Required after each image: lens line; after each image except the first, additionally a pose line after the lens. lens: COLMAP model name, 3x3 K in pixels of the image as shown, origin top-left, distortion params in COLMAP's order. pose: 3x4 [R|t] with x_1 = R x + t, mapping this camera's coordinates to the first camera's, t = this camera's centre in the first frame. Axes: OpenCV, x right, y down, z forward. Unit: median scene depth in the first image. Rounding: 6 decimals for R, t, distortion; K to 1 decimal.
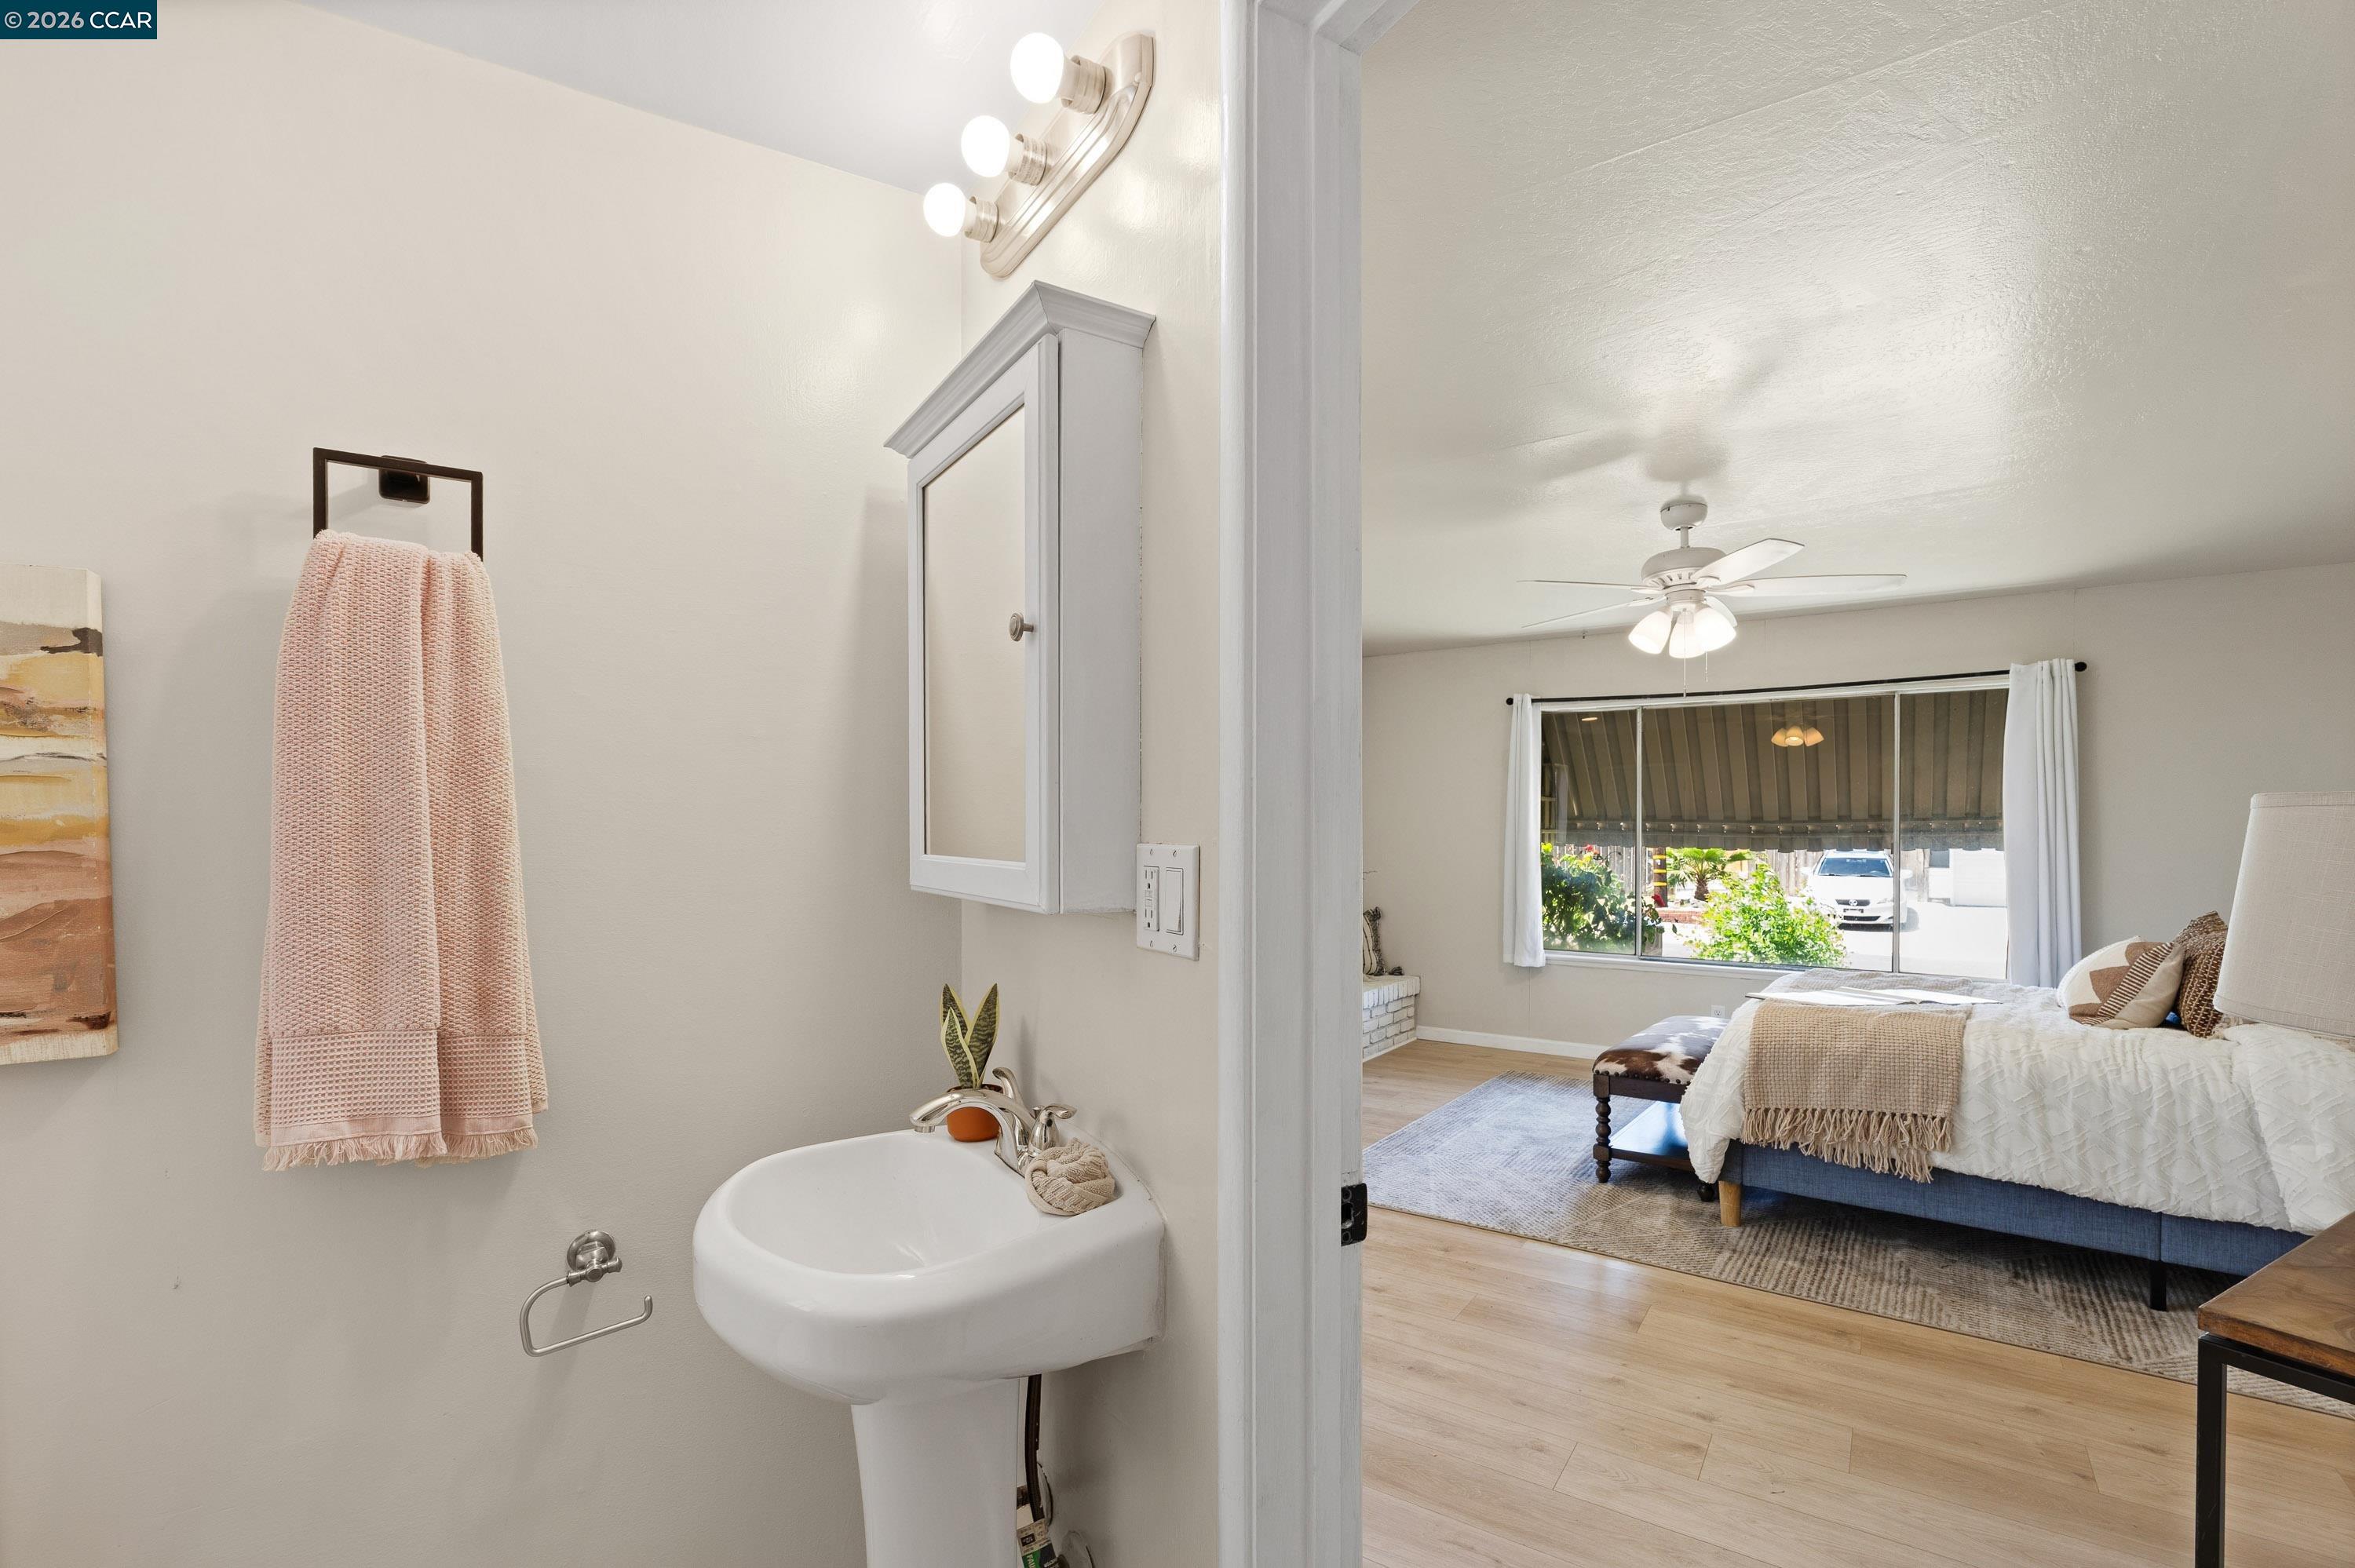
lens RADIAL K [[1054.1, 0, 1168.6], [0, 1054.1, 838.2], [0, 0, 1]] dist [-0.001825, -0.000182]
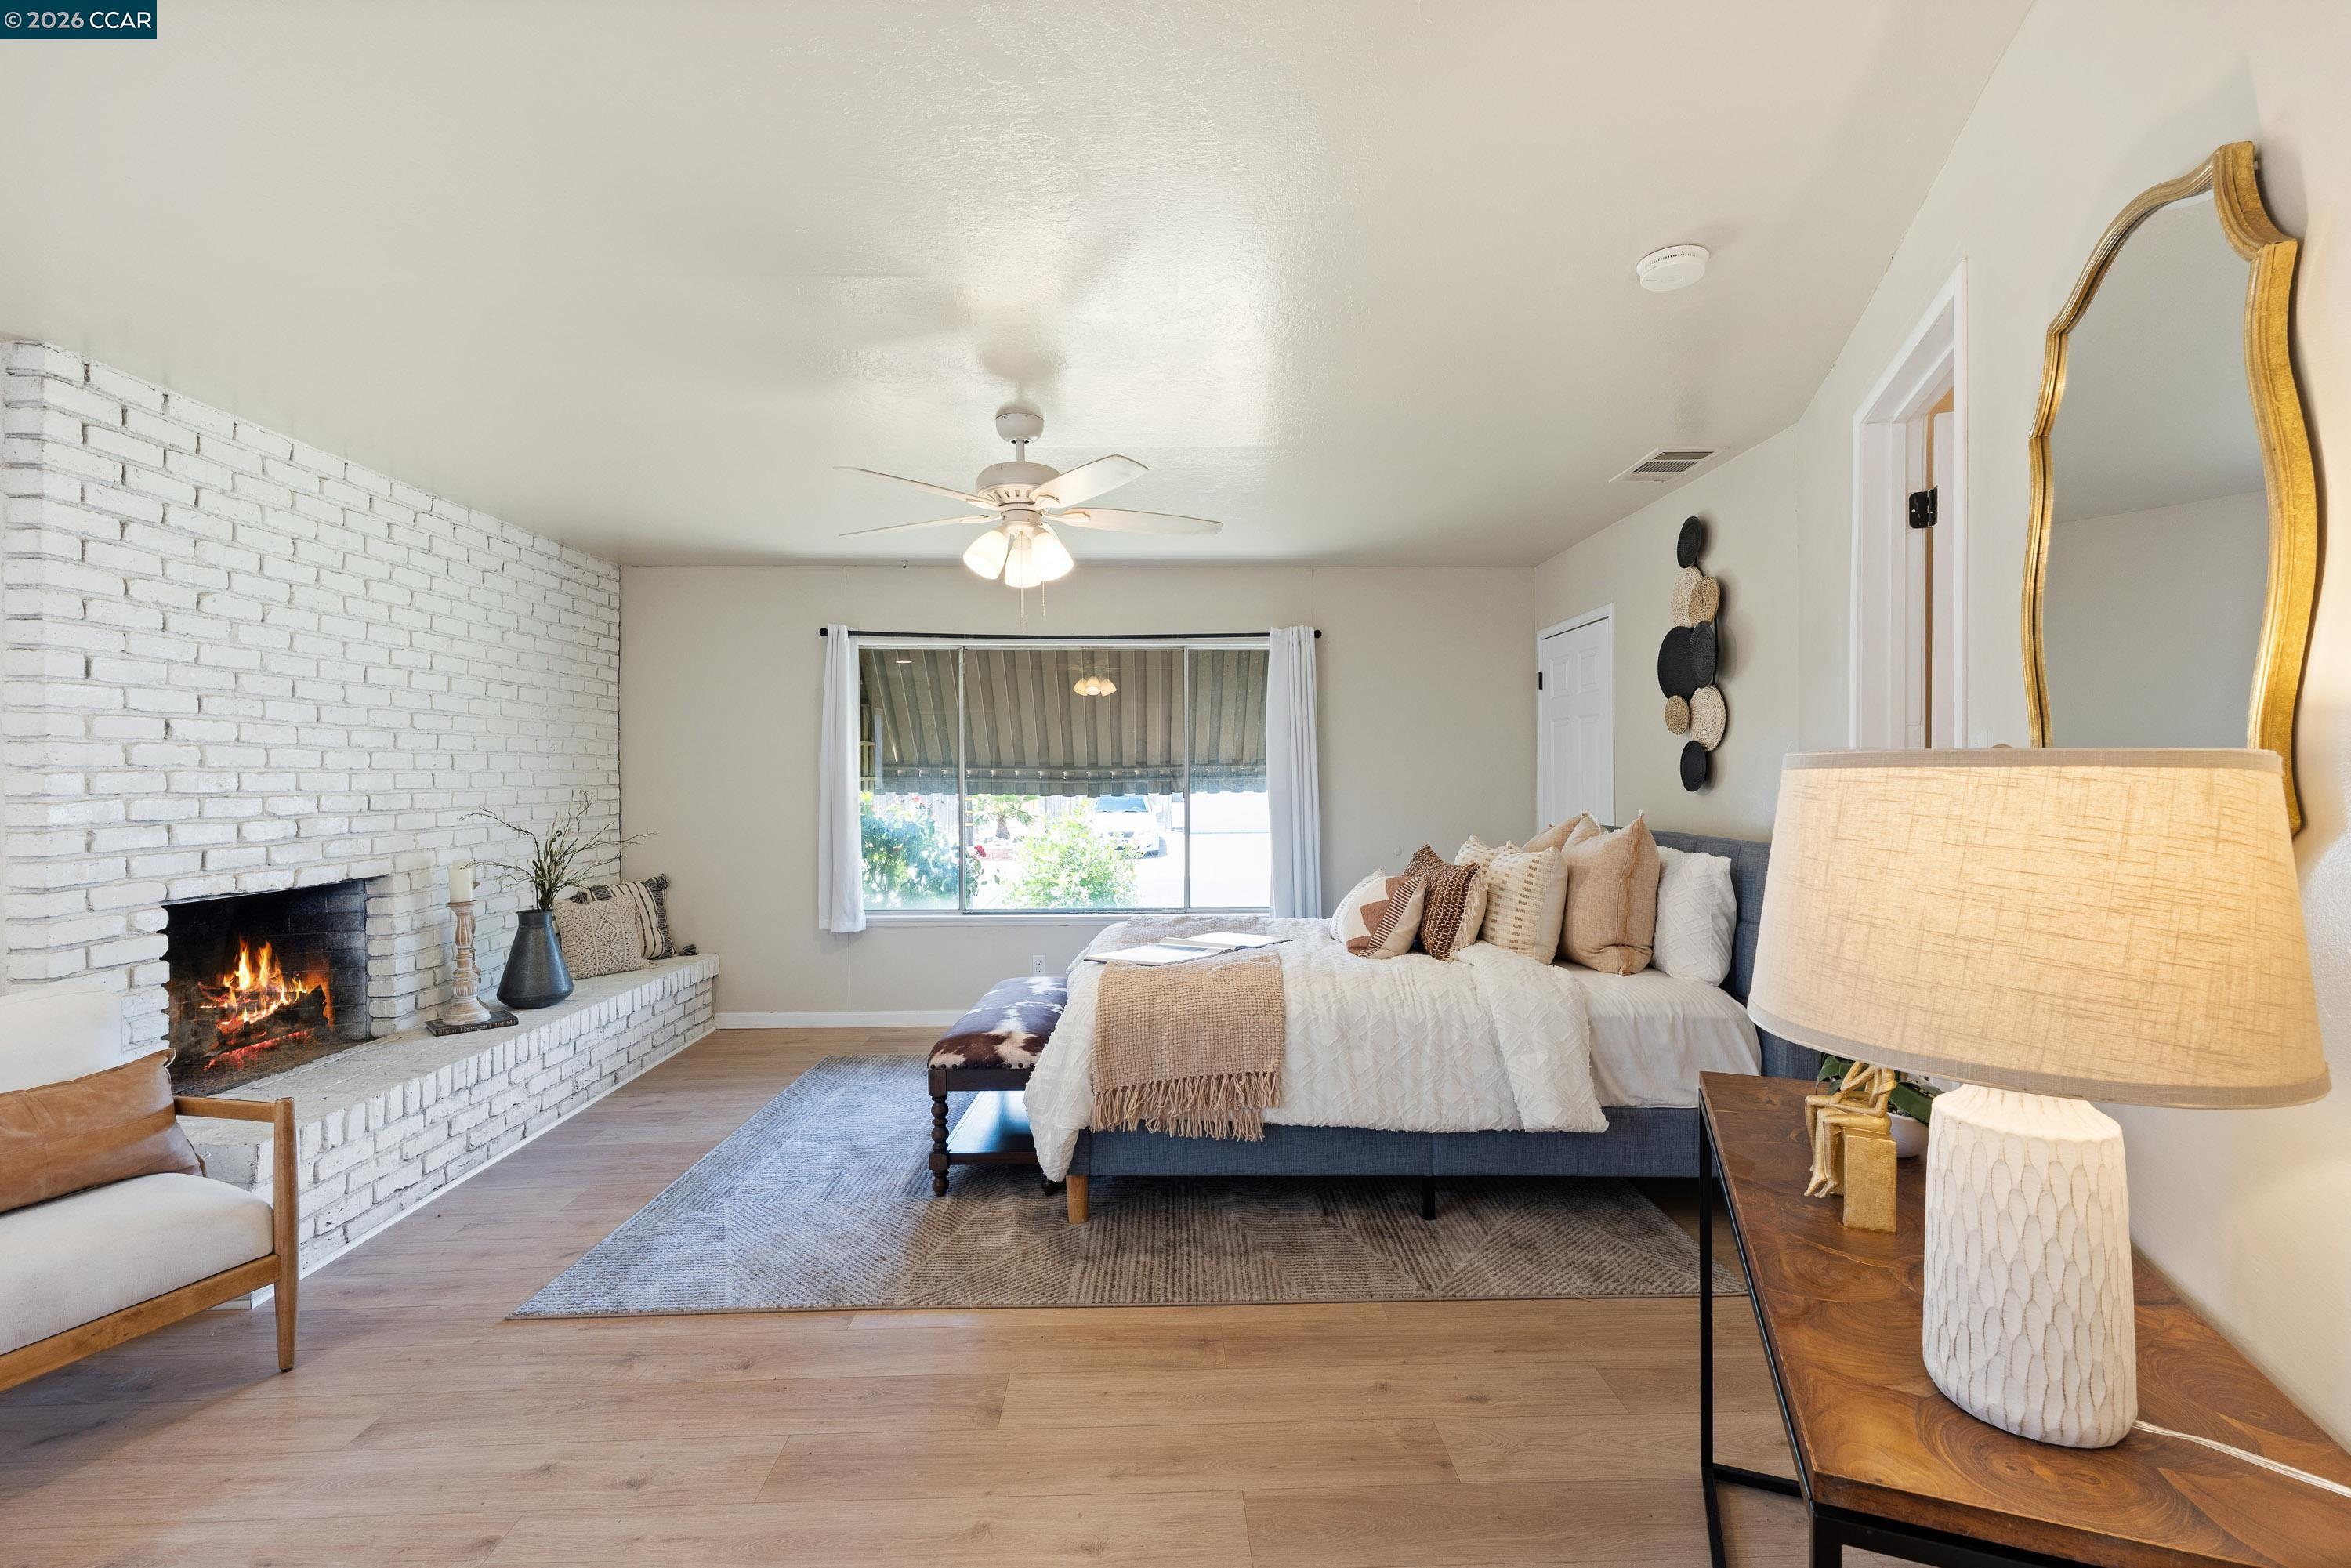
lens RADIAL K [[1052.7, 0, 1176.0], [0, 1052.7, 770.4], [0, 0, 1]] dist [-0.004131, -0.000348]
pose [[0.804094, -0.005707, 0.594474, 0.065656], [0.011882, 0.999908, -0.006473, -0.009050], [-0.594383, 0.012268, 0.804089, 0.210856]]
